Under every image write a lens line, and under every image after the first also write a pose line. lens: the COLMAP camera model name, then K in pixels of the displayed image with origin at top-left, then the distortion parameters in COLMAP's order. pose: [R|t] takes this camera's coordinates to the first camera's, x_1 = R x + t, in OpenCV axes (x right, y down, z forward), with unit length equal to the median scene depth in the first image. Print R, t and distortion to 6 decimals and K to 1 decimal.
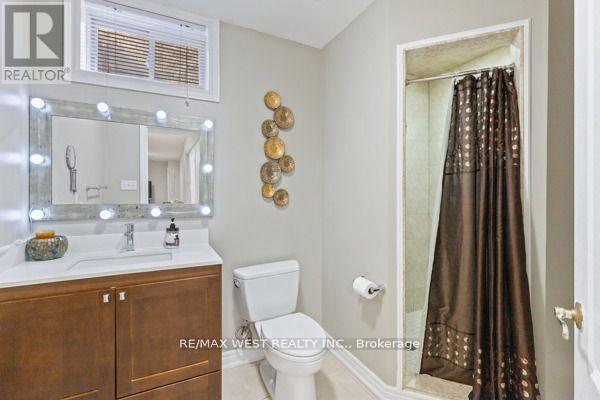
lens RADIAL K [[276.5, 0, 300.7], [0, 276.5, 191.7], [0, 0, 1]] dist [0.003092, 0.000103]
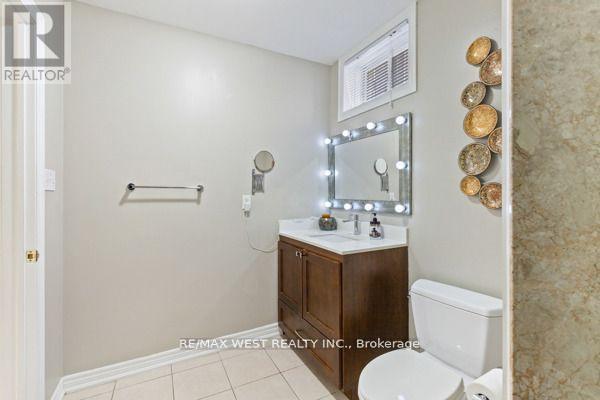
lens RADIAL K [[276.5, 0, 300.7], [0, 276.5, 191.7], [0, 0, 1]] dist [0.003092, 0.000103]
pose [[0.028093, -0.007041, -0.999581, 0.673806], [0.020164, 0.999776, -0.006476, 0.008581], [0.999402, -0.019974, 0.028229, 0.657004]]
